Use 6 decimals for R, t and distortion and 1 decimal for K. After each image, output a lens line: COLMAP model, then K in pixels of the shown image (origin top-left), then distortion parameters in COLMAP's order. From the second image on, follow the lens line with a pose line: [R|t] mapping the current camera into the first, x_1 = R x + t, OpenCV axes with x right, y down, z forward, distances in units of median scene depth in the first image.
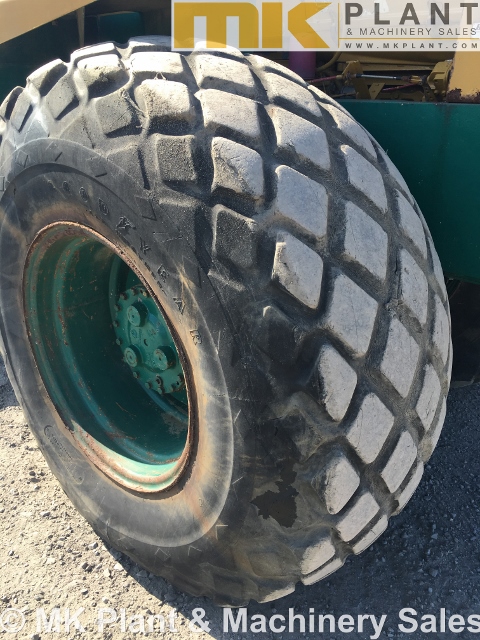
lens RADIAL K [[540.6, 0, 240.0], [0, 540.6, 320.0], [0, 0, 1]] dist [0.011033, 0.002574]
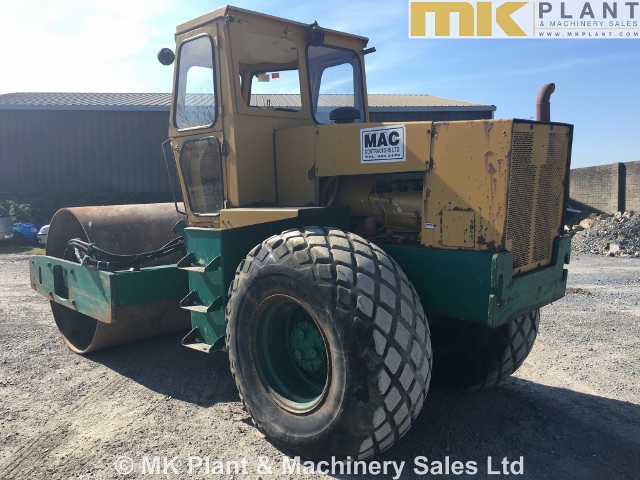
lens RADIAL K [[540.6, 0, 320.0], [0, 540.6, 240.0], [0, 0, 1]] dist [0.011033, 0.002574]
pose [[0.998632, -0.025760, -0.045499, -0.000350], [0.010365, 0.950474, -0.310632, 0.470591], [0.051247, 0.309735, 0.949441, -1.908073]]
